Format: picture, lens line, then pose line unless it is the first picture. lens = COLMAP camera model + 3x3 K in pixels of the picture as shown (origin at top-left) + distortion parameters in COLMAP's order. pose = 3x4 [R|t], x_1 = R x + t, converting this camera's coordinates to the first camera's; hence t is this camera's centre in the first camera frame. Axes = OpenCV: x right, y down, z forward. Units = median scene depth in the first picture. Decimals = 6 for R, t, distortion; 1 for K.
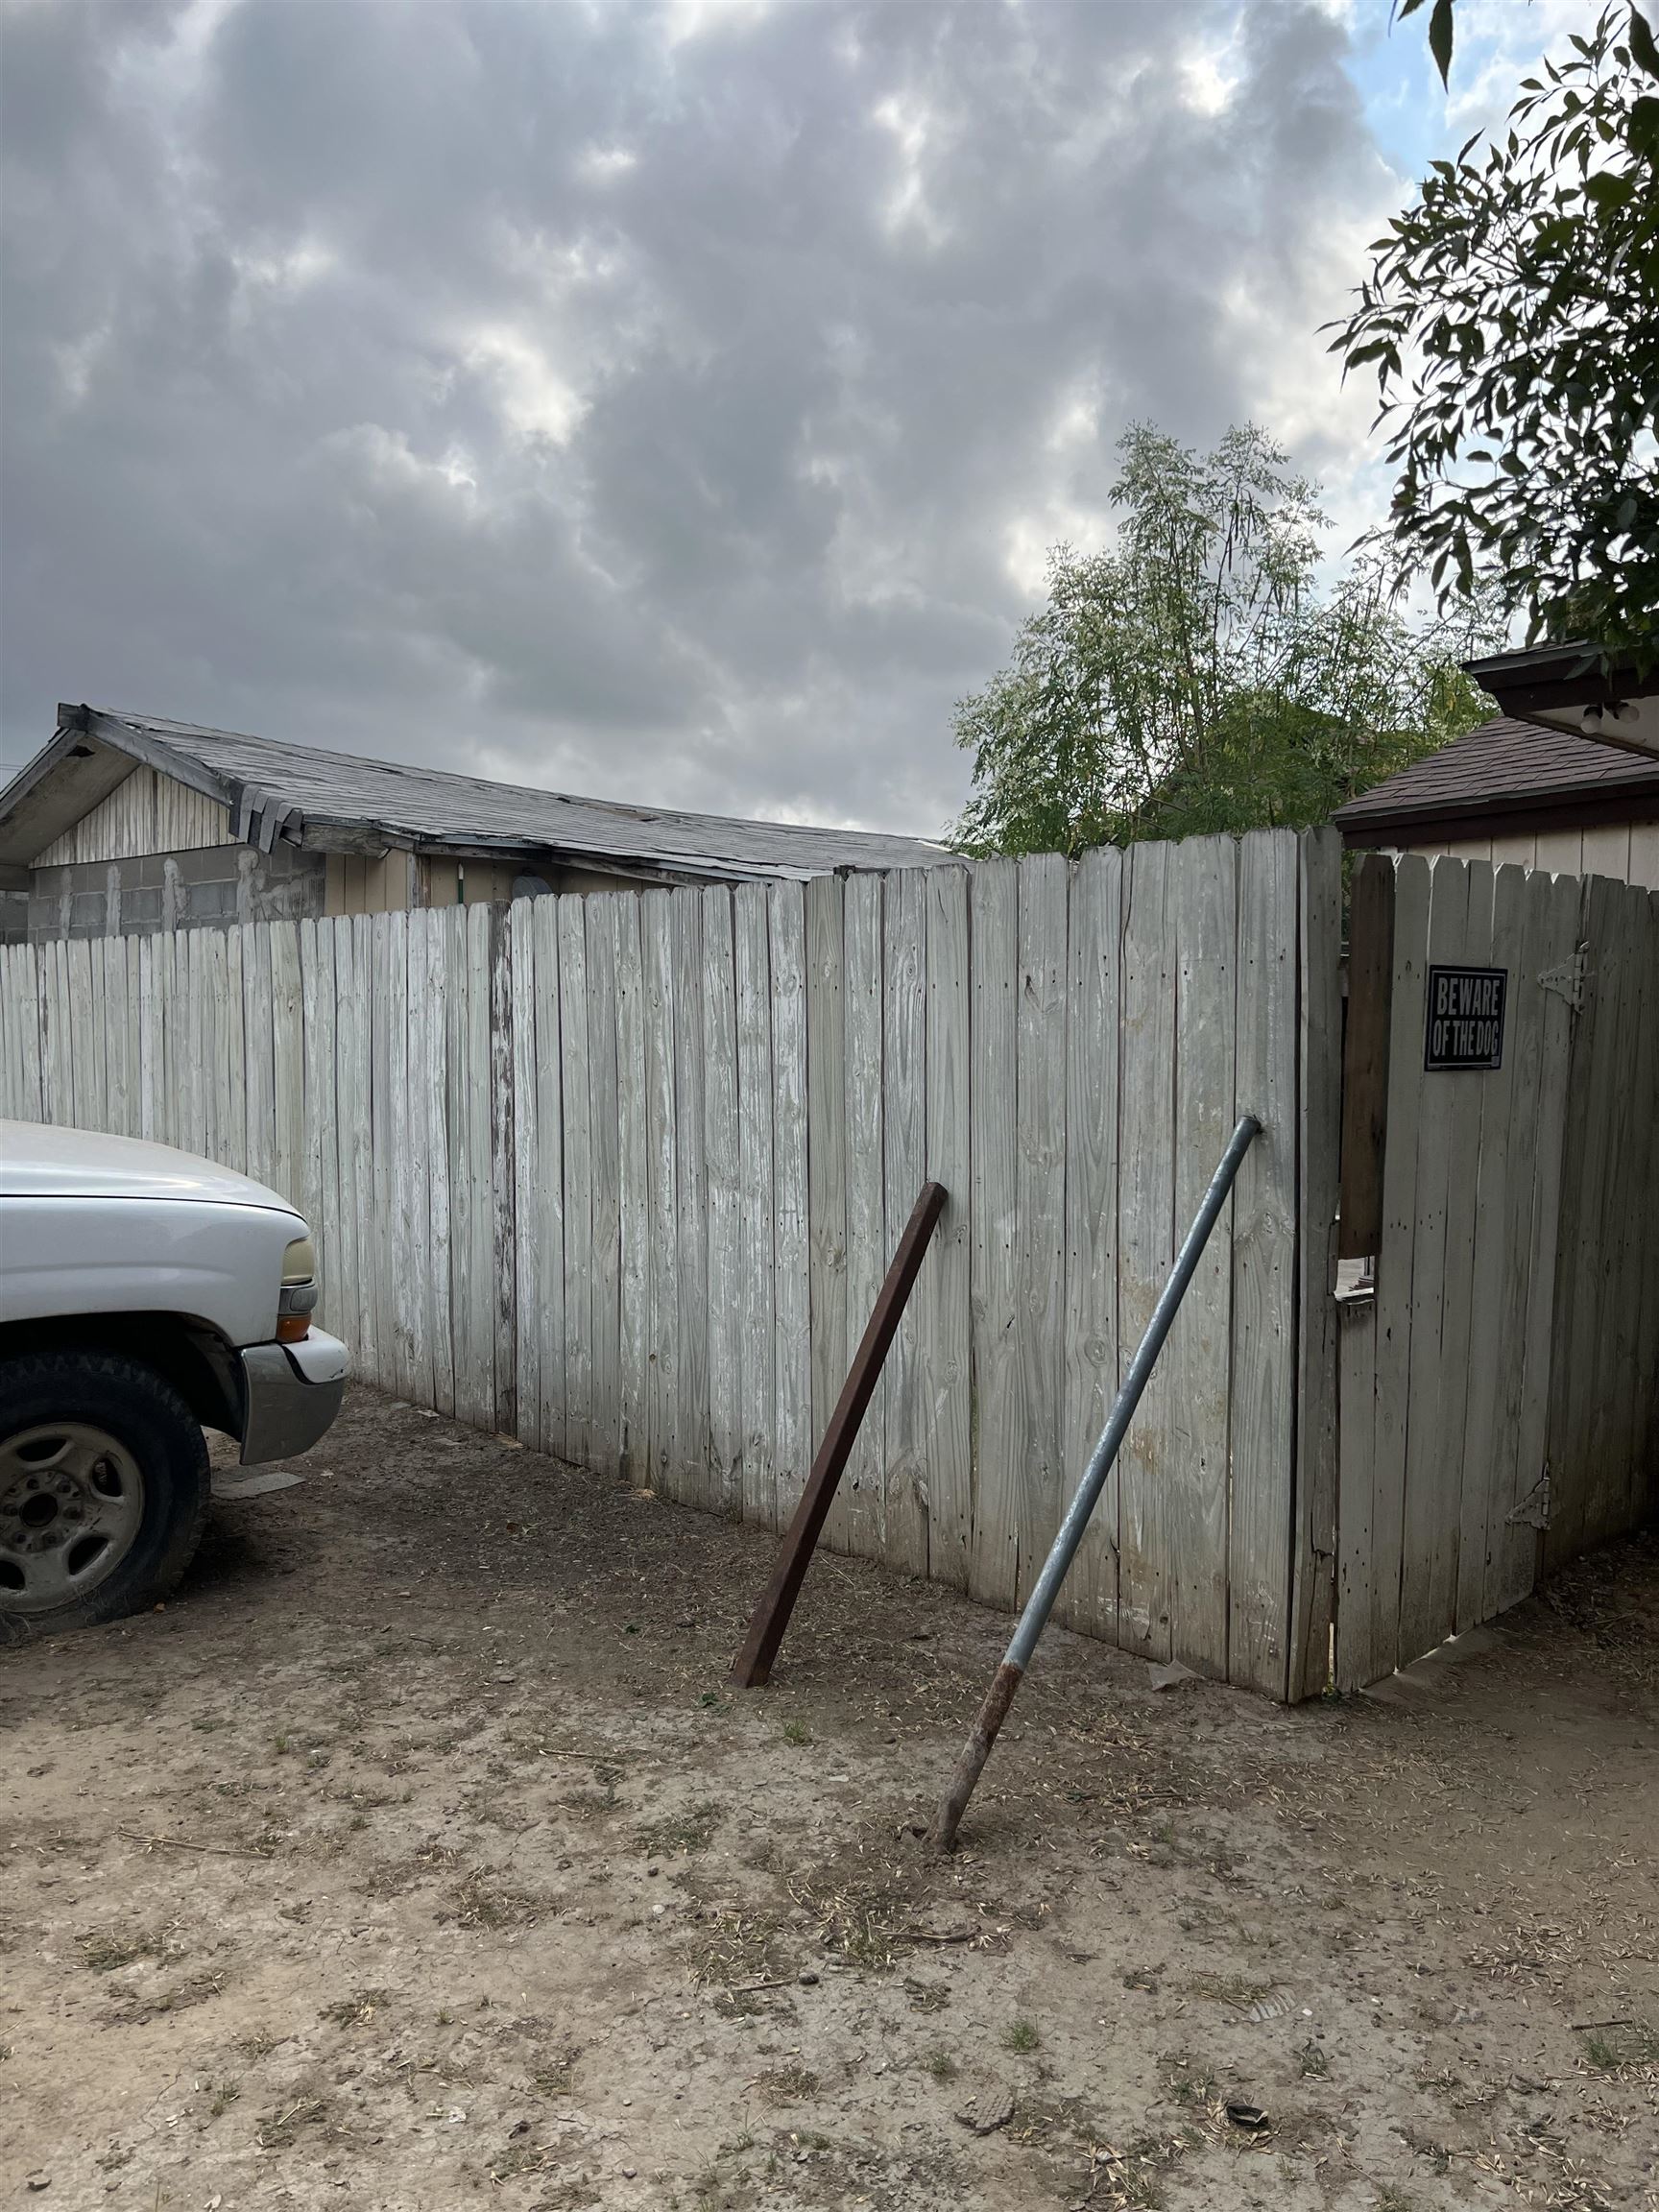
lens RADIAL K [[1600.4, 0, 829.5], [0, 1600.4, 1106.0], [0, 0, 1]] dist [0.090134, -0.082882]
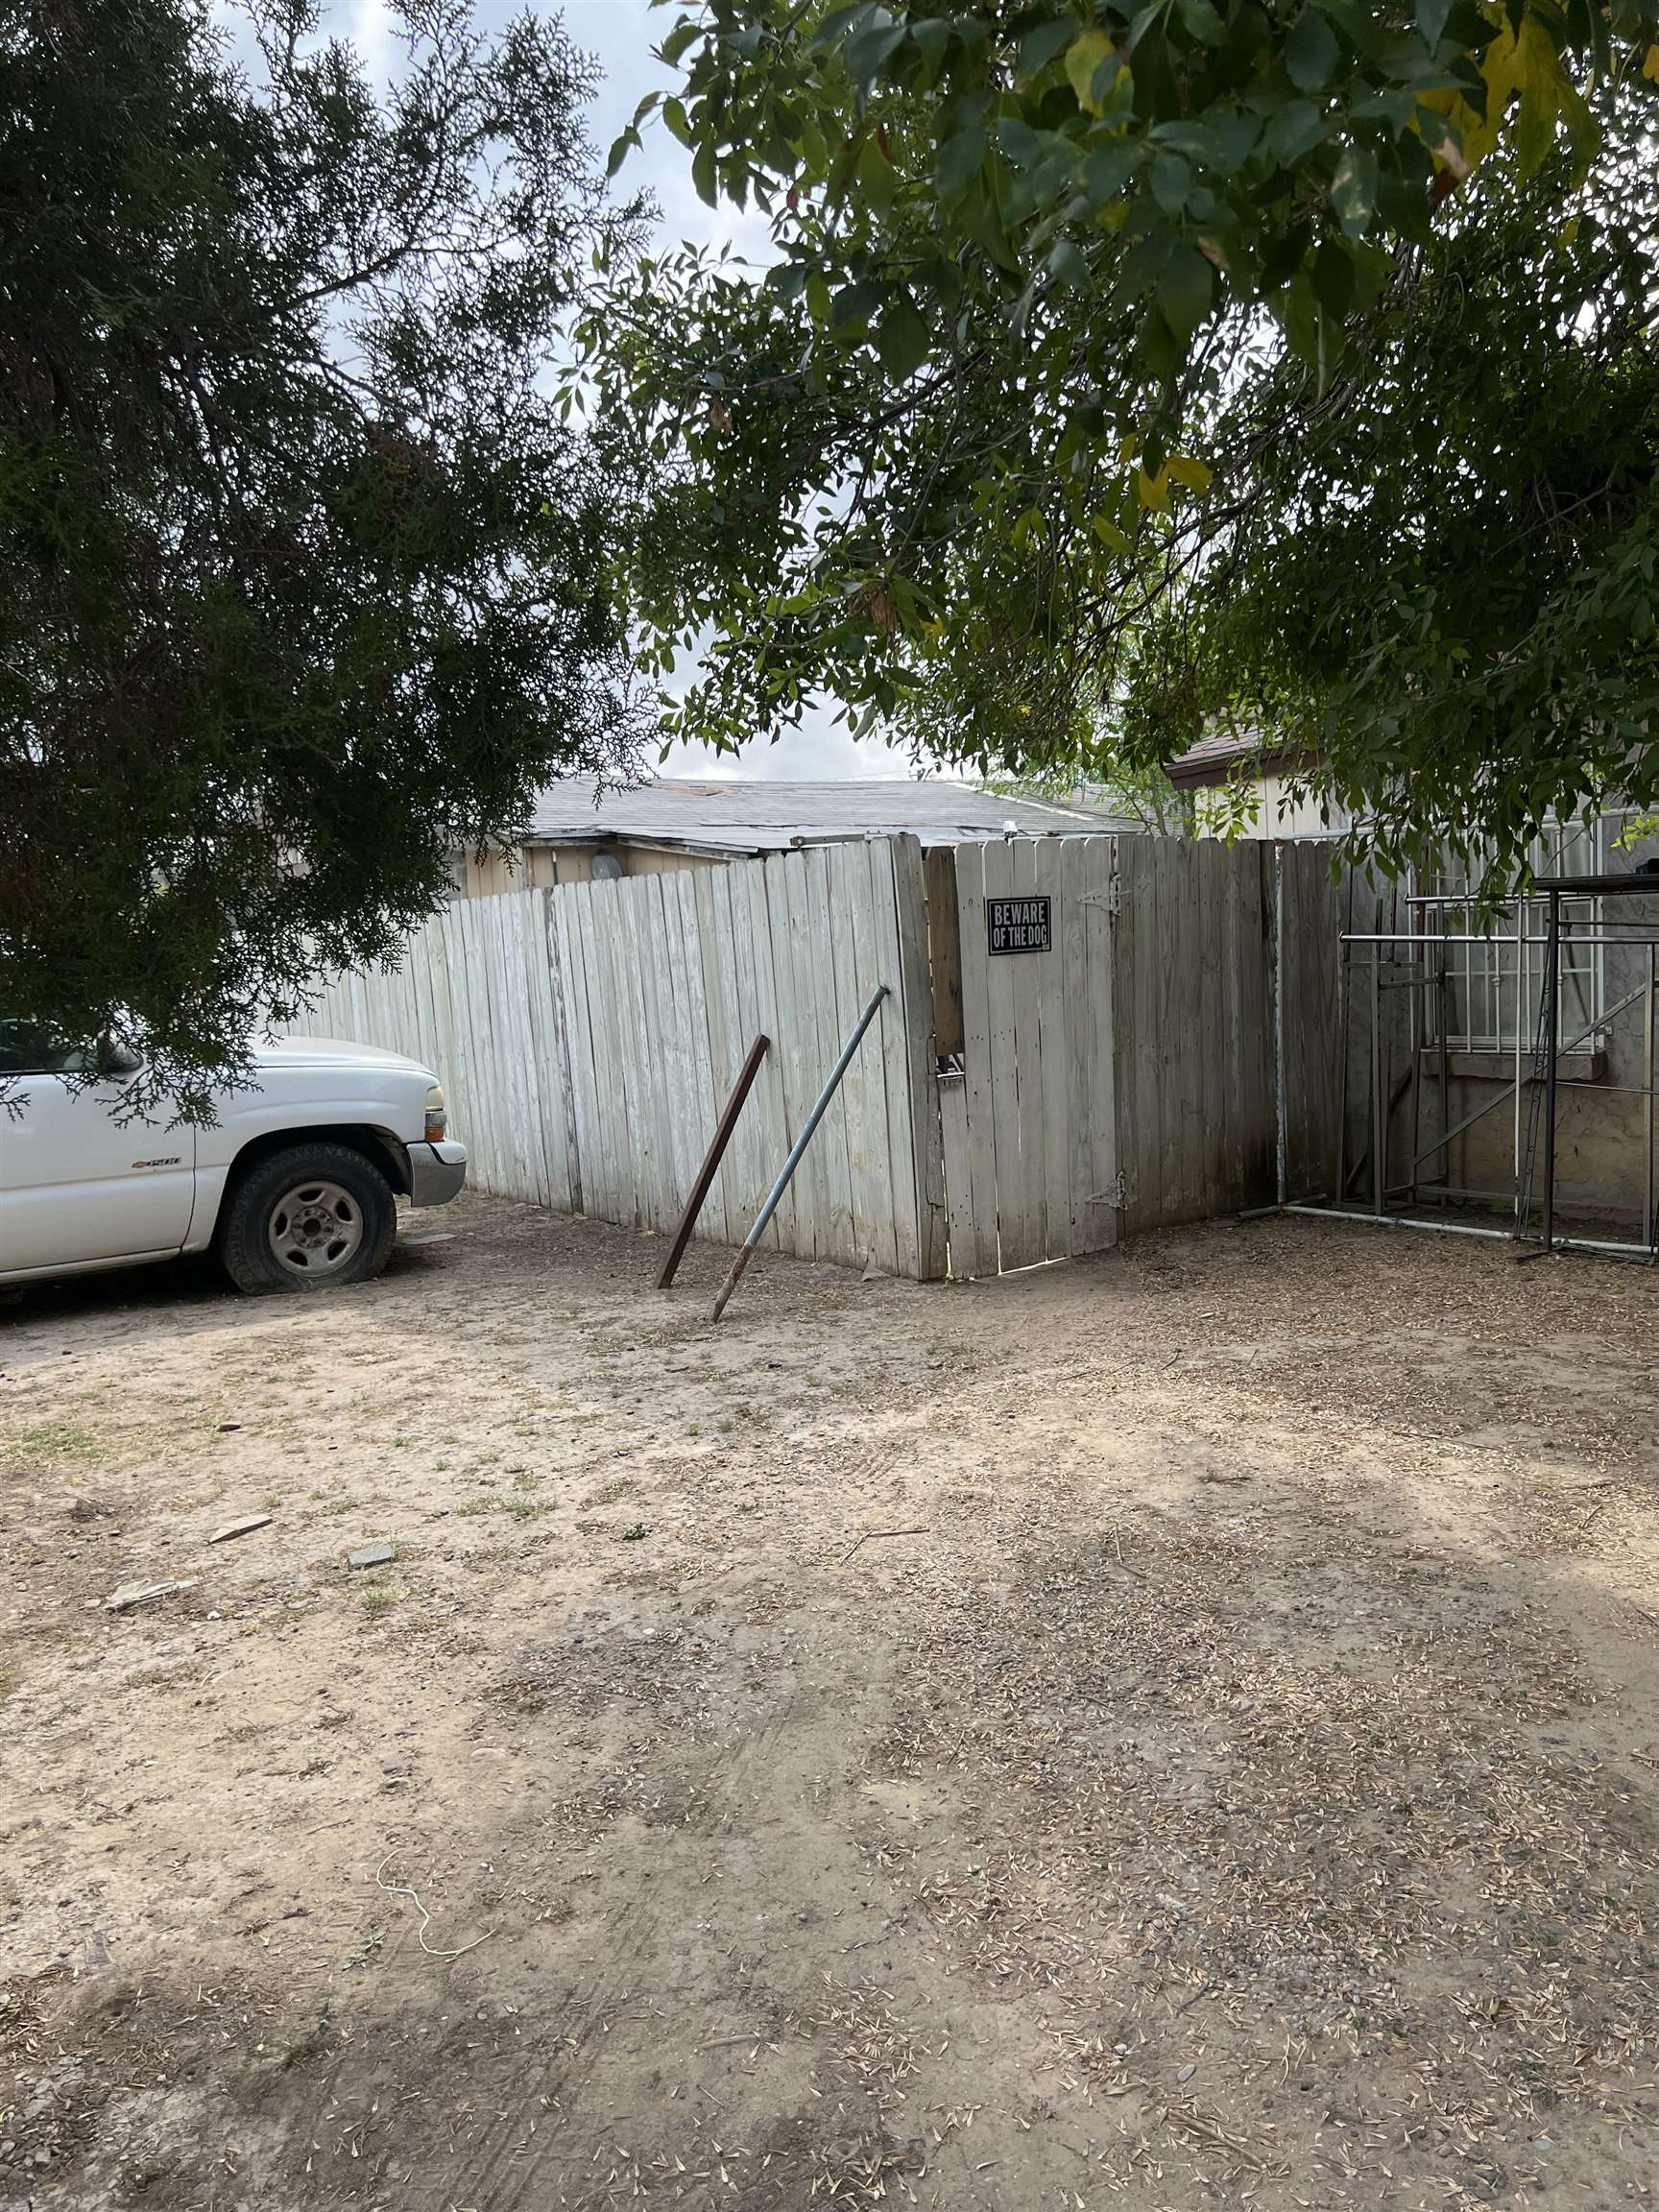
lens RADIAL K [[1682.4, 0, 829.5], [0, 1682.4, 1106.0], [0, 0, 1]] dist [0.193423, -0.101514]
pose [[0.988175, -0.057032, -0.142331, 0.429405], [0.063519, 0.997119, 0.041454, 0.056777], [0.139556, -0.050005, 0.988951, -0.935600]]
